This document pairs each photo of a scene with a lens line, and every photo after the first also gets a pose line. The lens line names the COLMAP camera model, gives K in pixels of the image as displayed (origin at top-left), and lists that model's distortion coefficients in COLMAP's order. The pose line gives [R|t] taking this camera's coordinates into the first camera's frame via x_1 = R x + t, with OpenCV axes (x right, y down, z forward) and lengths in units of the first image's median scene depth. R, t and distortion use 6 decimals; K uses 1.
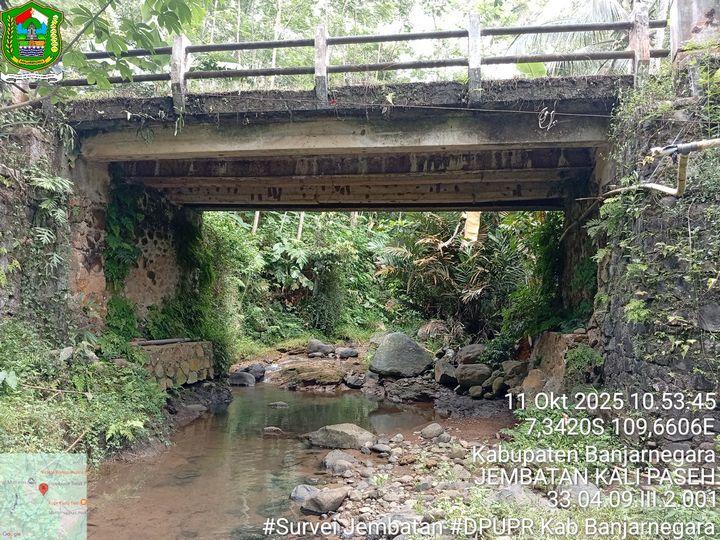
lens RADIAL K [[548.9, 0, 359.5], [0, 548.9, 272.3], [0, 0, 1]] dist [0.043553, -0.099394]
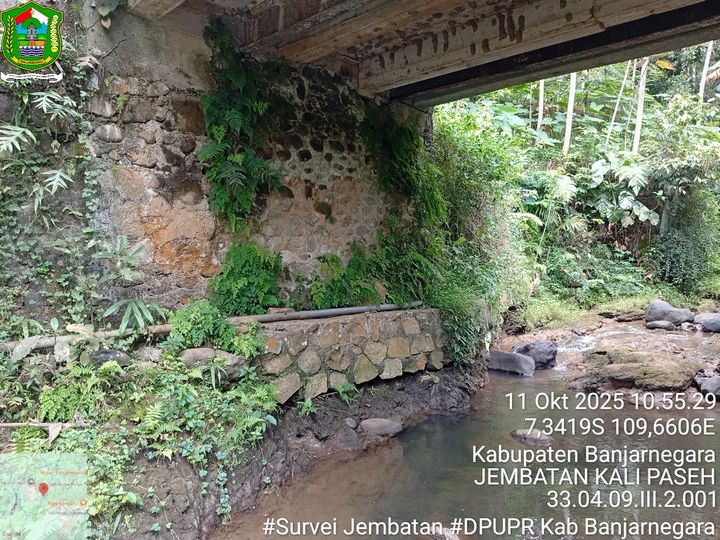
lens RADIAL K [[548.9, 0, 358.3], [0, 548.9, 273.0], [0, 0, 1]] dist [0.043553, -0.099394]
pose [[0.806012, -0.011283, -0.591792, 0.027013], [0.066271, 0.995252, 0.071284, 0.029598], [0.588178, -0.096675, 0.802933, 0.394991]]
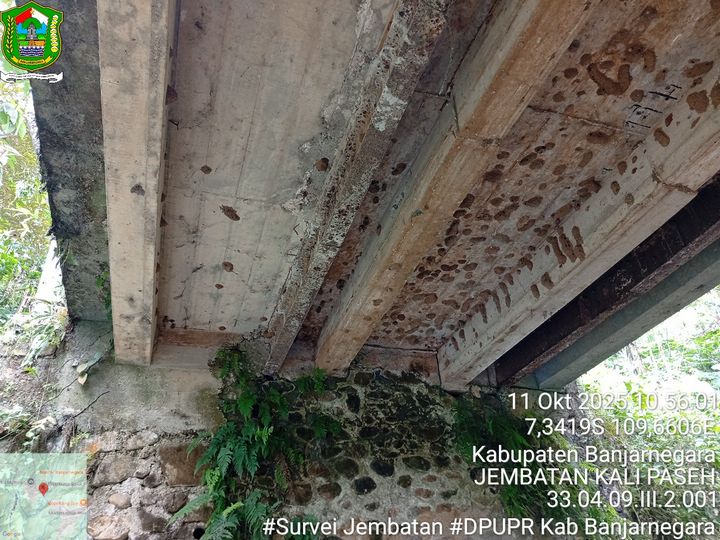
lens RADIAL K [[548.9, 0, 359.3], [0, 548.9, 275.8], [0, 0, 1]] dist [0.043553, -0.099394]
pose [[0.434443, -0.538879, -0.721712, 0.030394], [0.159752, 0.834677, -0.527061, 0.031646], [0.886419, 0.113683, 0.448707, 0.591282]]
